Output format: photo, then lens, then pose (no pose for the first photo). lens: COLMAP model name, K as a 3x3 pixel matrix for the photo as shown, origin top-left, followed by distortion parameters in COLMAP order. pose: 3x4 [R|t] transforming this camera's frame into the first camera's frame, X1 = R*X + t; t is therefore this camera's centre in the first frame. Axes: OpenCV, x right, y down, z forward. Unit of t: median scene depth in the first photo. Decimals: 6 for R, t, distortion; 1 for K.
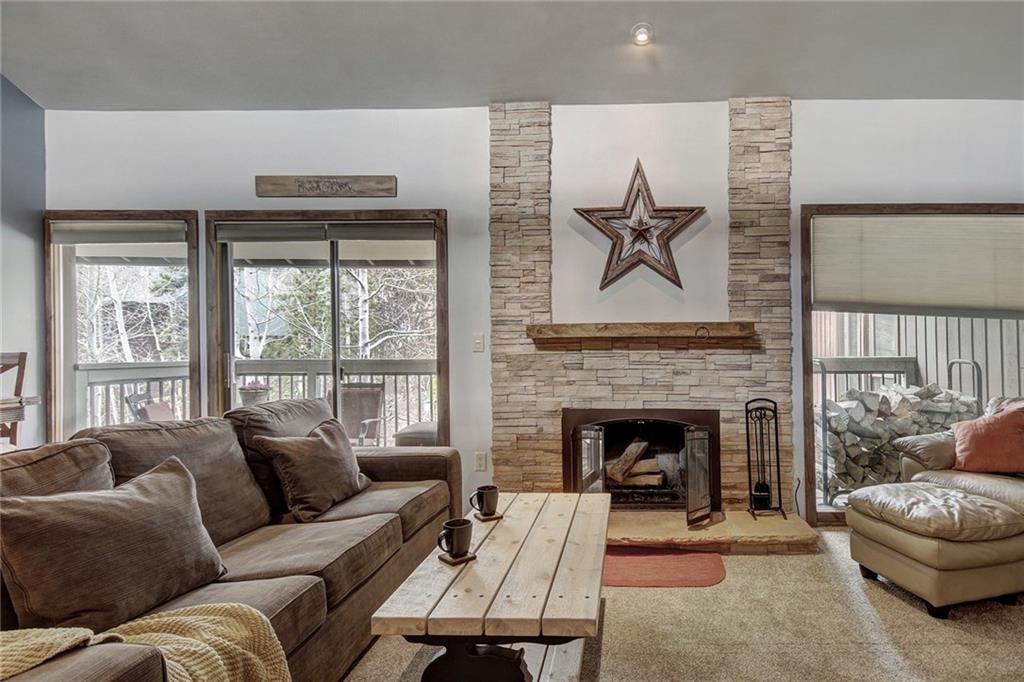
lens RADIAL K [[551.4, 0, 560.7], [0, 551.4, 340.7], [0, 0, 1]] dist [0.003189, 0.002432]
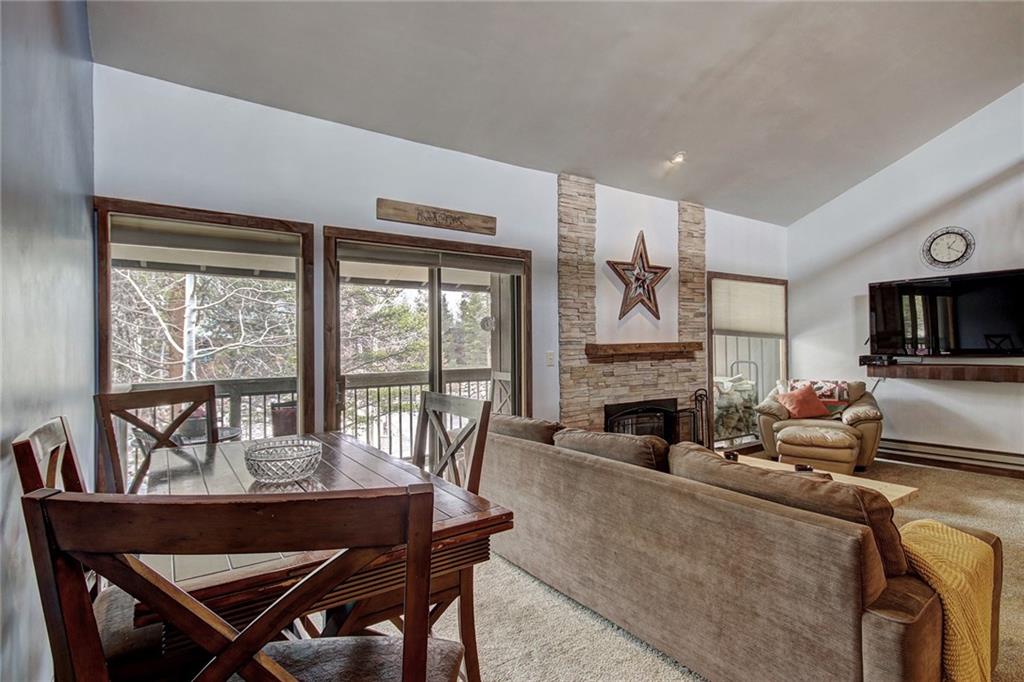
lens RADIAL K [[507.2, 0, 513.7], [0, 507.2, 340.6], [0, 0, 1]] dist [0.010484, -0.008252]
pose [[0.805709, -0.002769, 0.592305, -0.924930], [0.008868, 0.999933, -0.007388, -0.030183], [-0.592245, 0.011205, 0.805680, 0.113093]]
